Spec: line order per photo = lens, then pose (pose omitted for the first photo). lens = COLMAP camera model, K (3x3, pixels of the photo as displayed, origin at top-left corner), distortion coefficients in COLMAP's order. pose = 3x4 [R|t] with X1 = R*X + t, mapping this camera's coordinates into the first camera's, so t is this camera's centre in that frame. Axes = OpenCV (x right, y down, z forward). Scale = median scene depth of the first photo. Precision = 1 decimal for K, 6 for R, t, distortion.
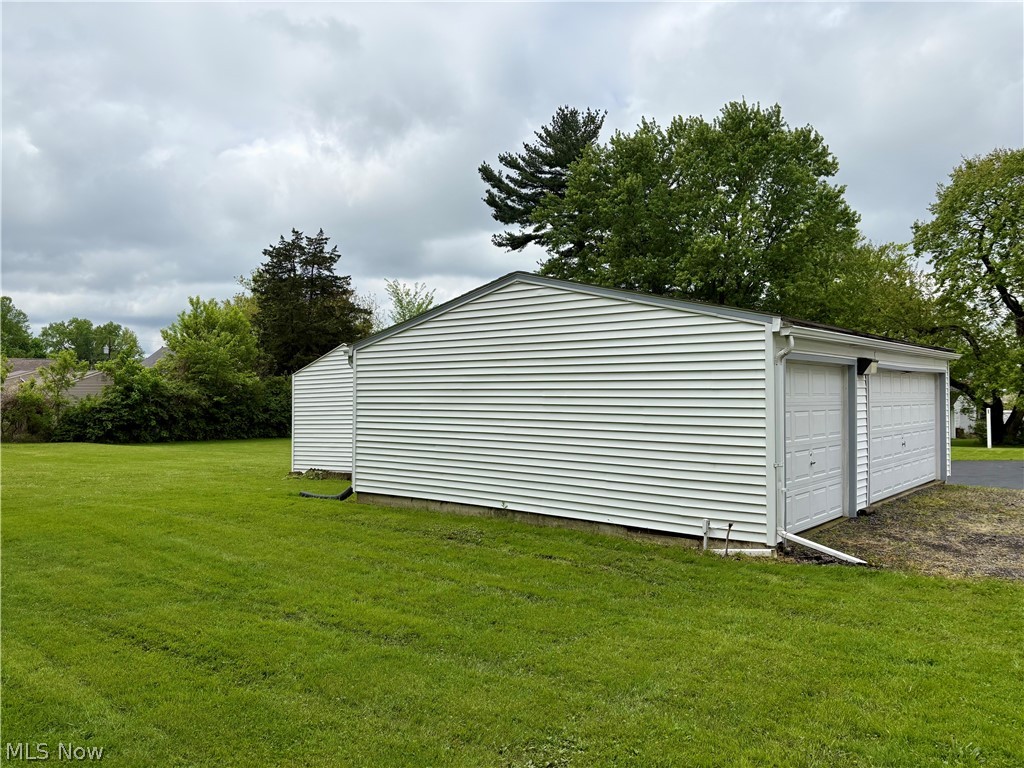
lens RADIAL K [[757.3, 0, 513.6], [0, 757.3, 379.8], [0, 0, 1]] dist [-0.010628, -0.000937]
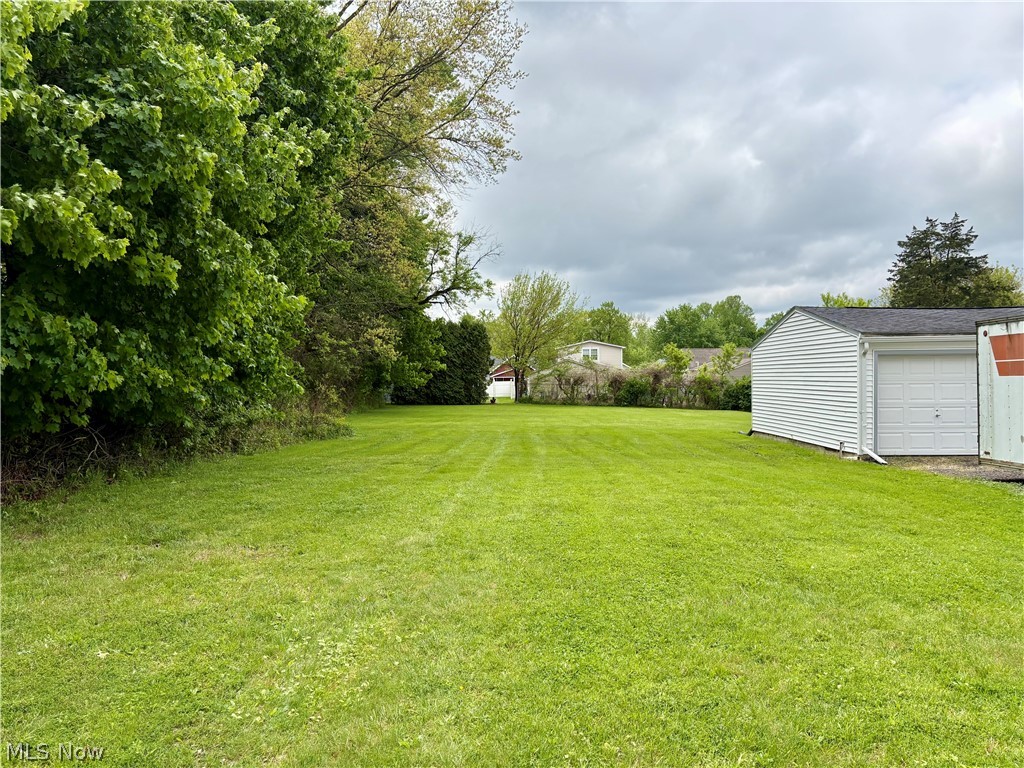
lens RADIAL K [[757.3, 0, 513.6], [0, 757.3, 379.8], [0, 0, 1]] dist [-0.010628, -0.000937]
pose [[0.622195, -0.005462, -0.782843, 0.175187], [0.028325, 0.999478, 0.015539, -0.004158], [0.782350, -0.031843, 0.622025, -0.122248]]
